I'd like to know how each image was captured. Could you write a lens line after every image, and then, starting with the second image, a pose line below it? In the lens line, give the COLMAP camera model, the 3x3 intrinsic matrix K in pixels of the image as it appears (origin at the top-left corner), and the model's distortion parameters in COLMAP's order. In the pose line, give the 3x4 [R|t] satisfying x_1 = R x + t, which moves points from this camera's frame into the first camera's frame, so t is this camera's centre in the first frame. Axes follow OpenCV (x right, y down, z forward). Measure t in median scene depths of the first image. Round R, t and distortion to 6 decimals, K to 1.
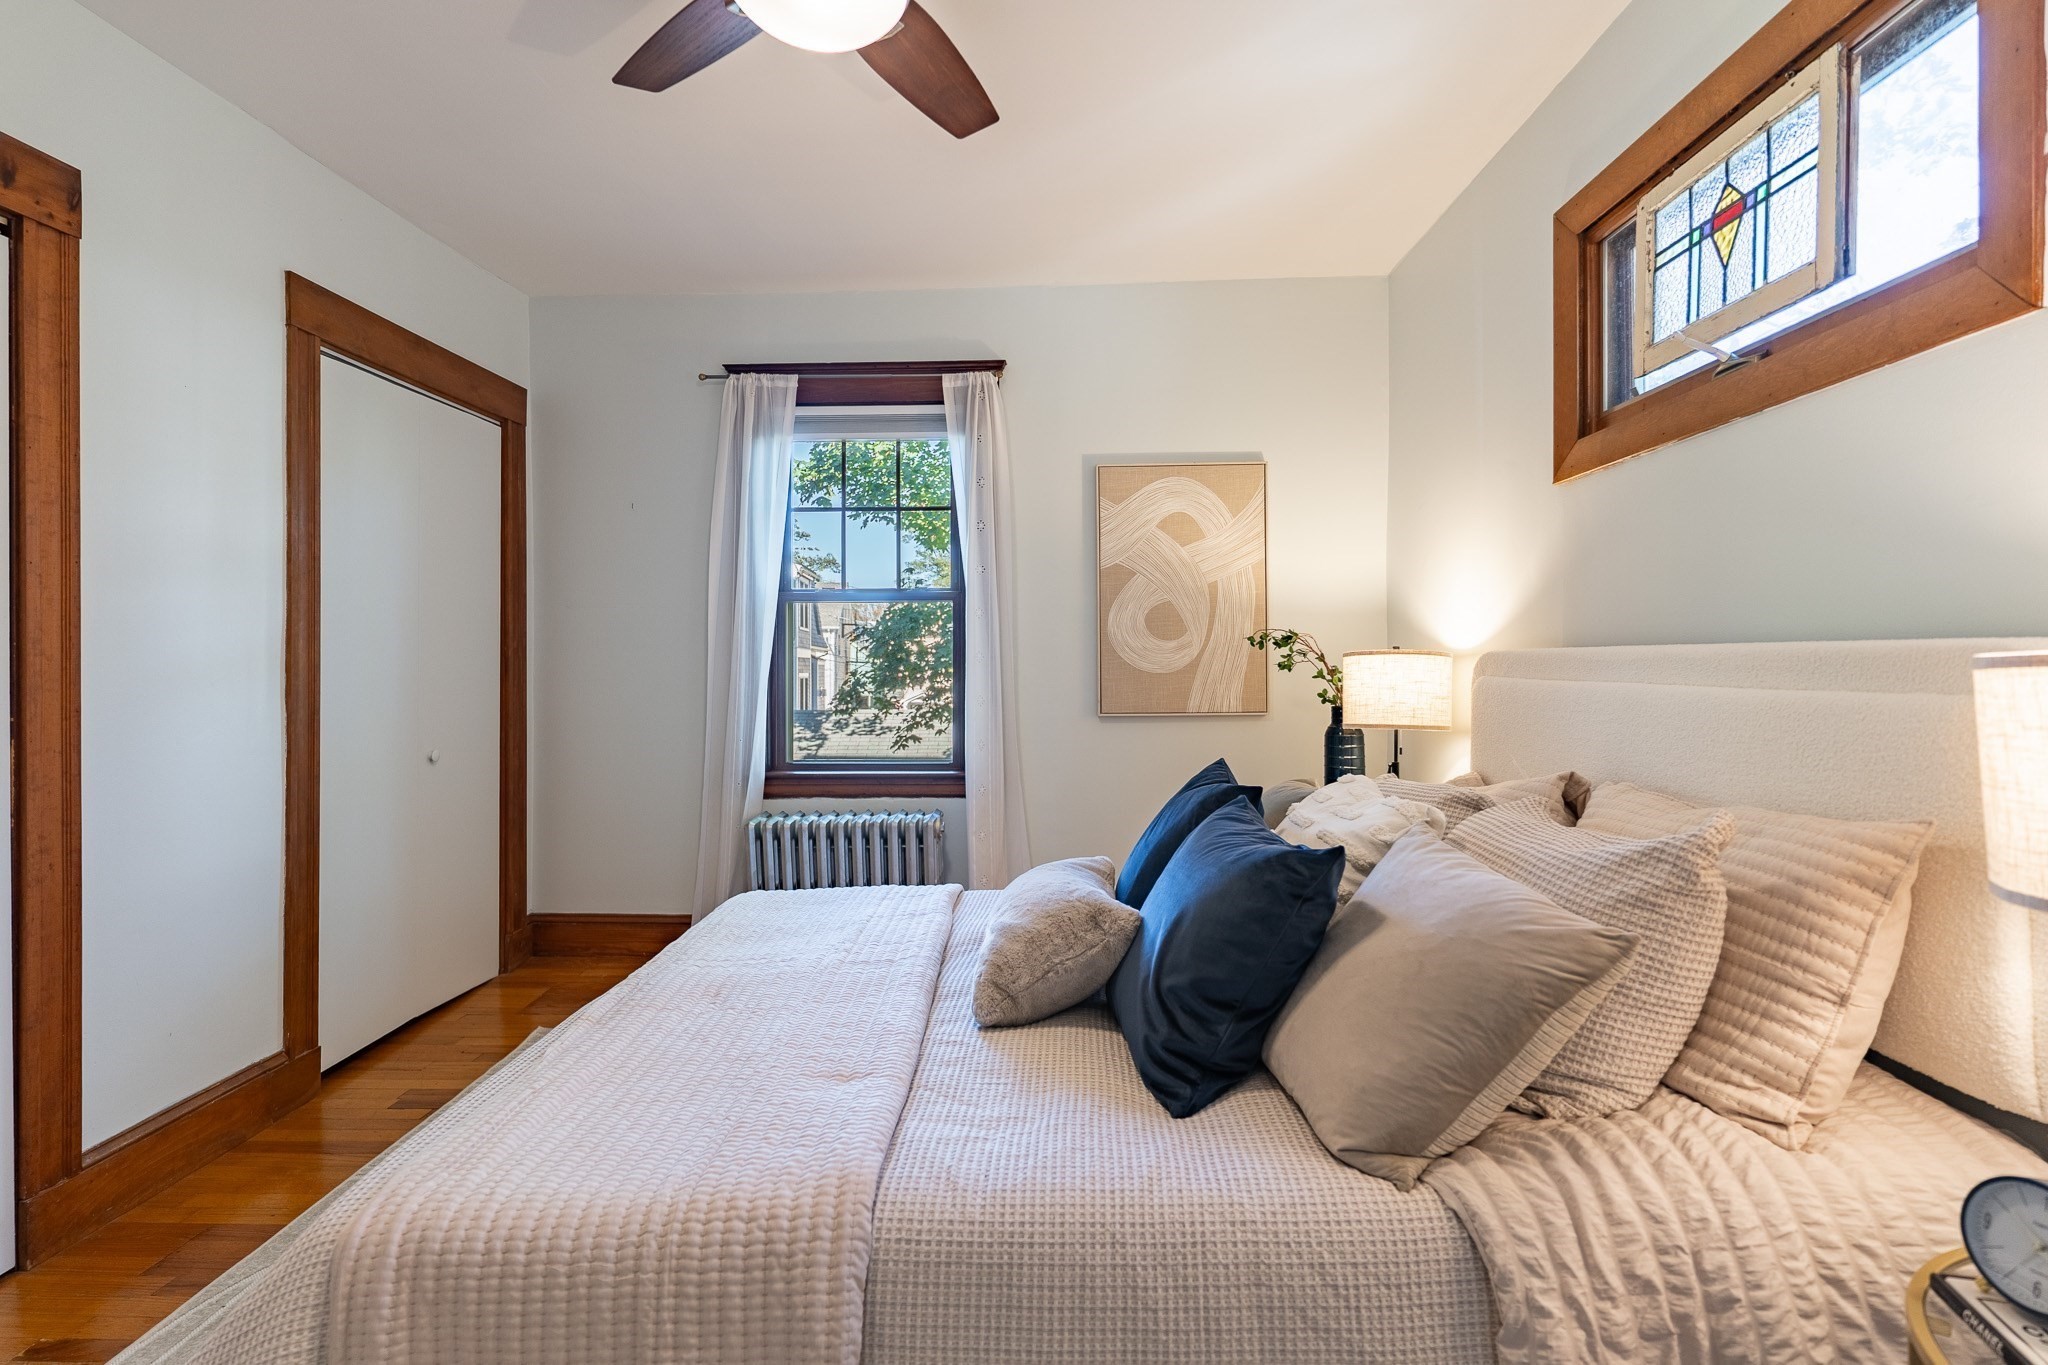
lens RADIAL K [[977.2, 0, 1018.0], [0, 977.2, 671.3], [0, 0, 1]] dist [0.000240, 0.000341]
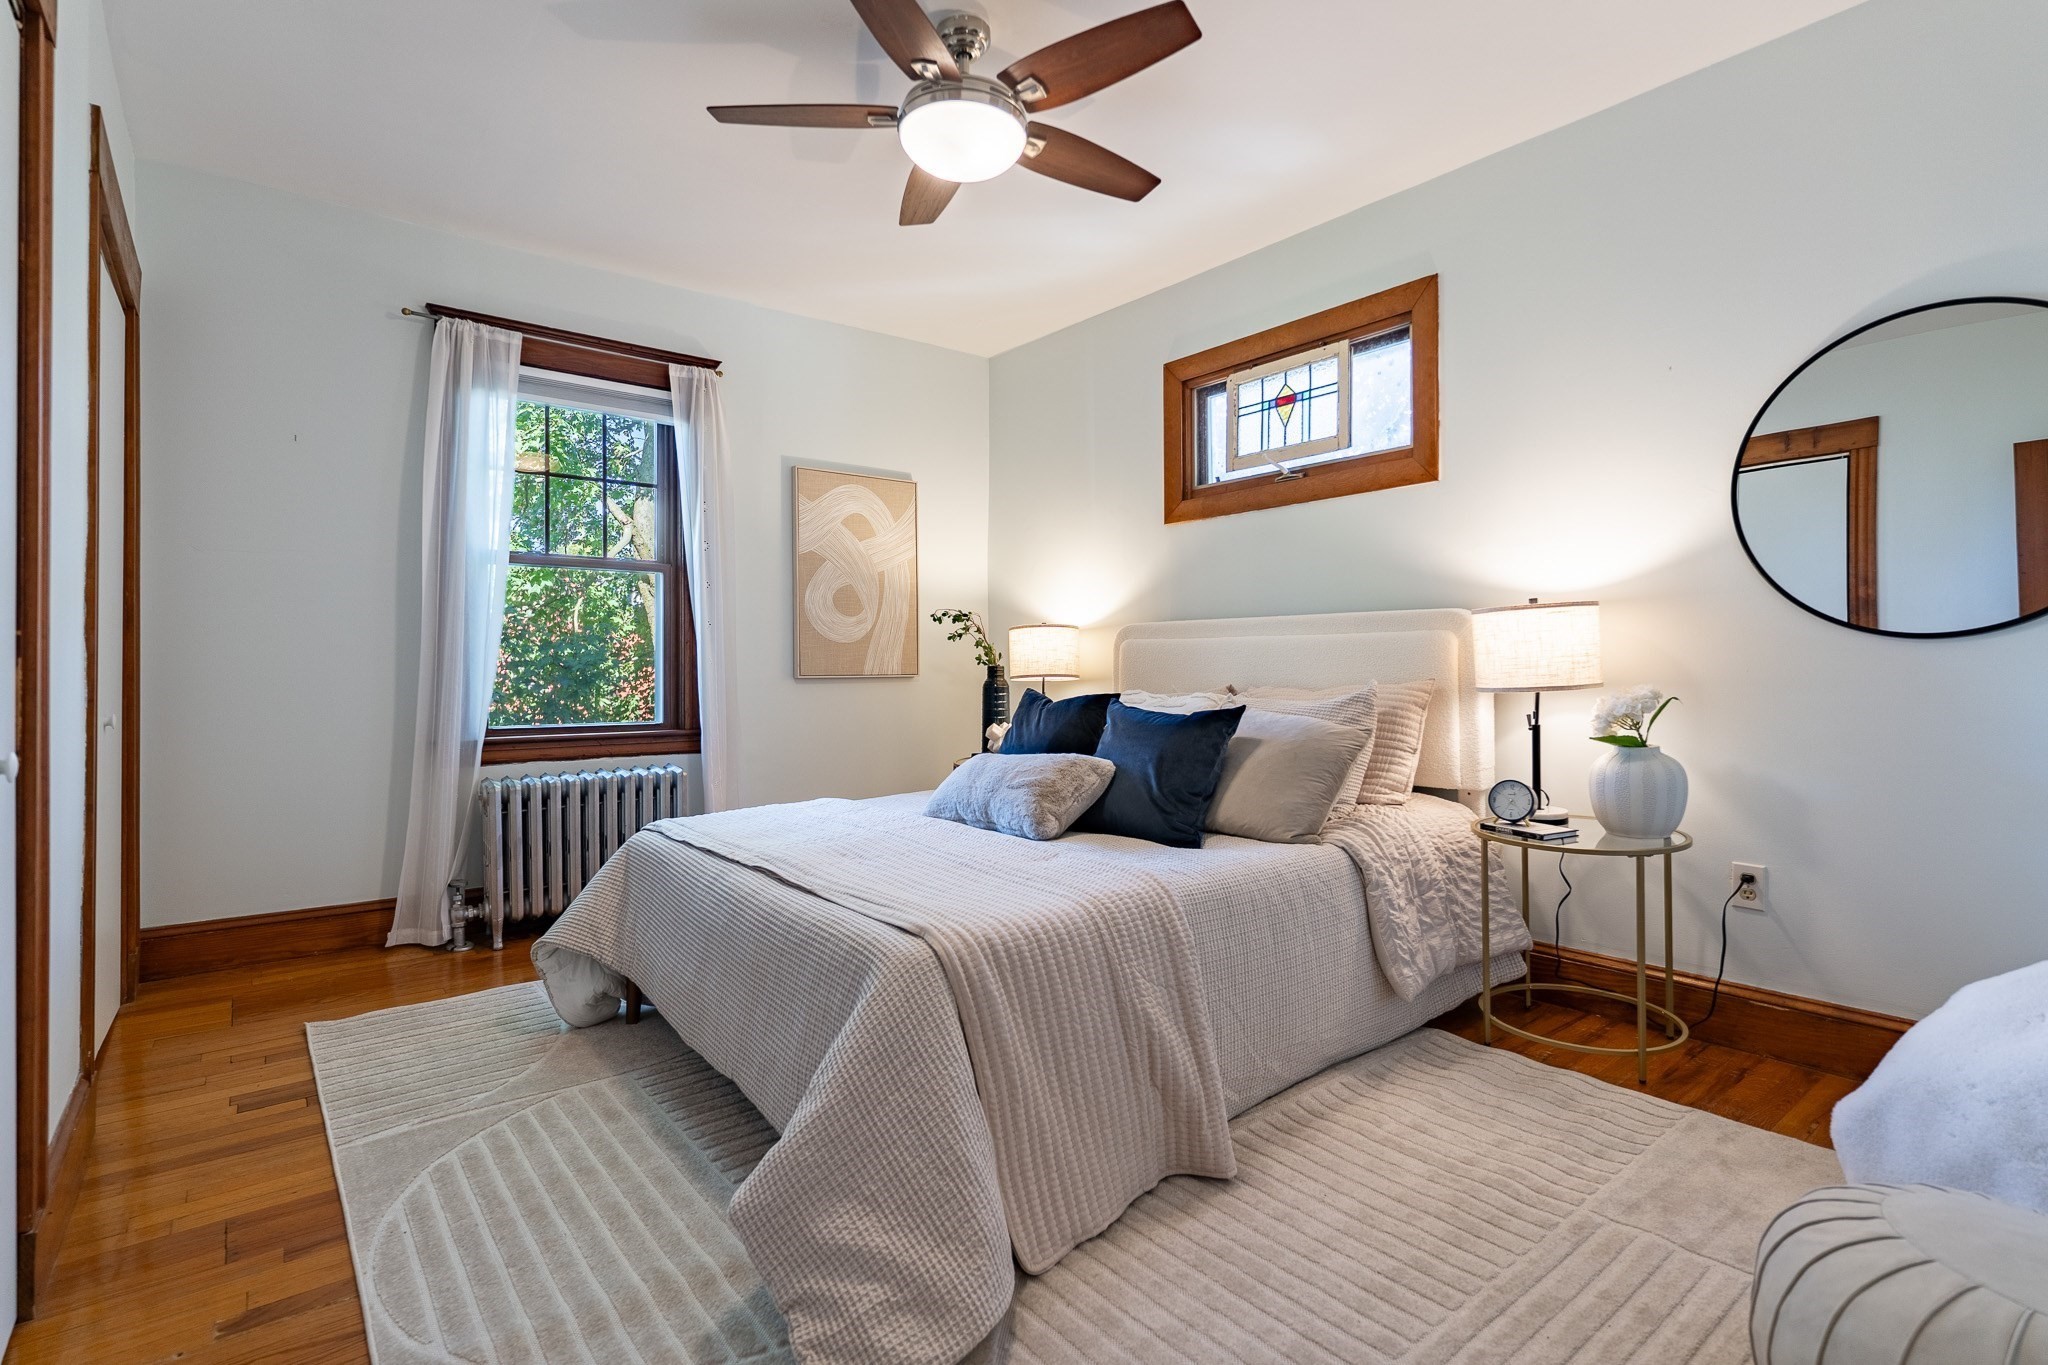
lens RADIAL K [[977.2, 0, 1018.0], [0, 977.2, 671.3], [0, 0, 1]] dist [0.000240, 0.000341]
pose [[0.762454, 0.001727, 0.647040, -0.532993], [0.002904, 0.999977, -0.006090, 0.050675], [-0.647036, 0.006523, 0.762432, -0.083673]]
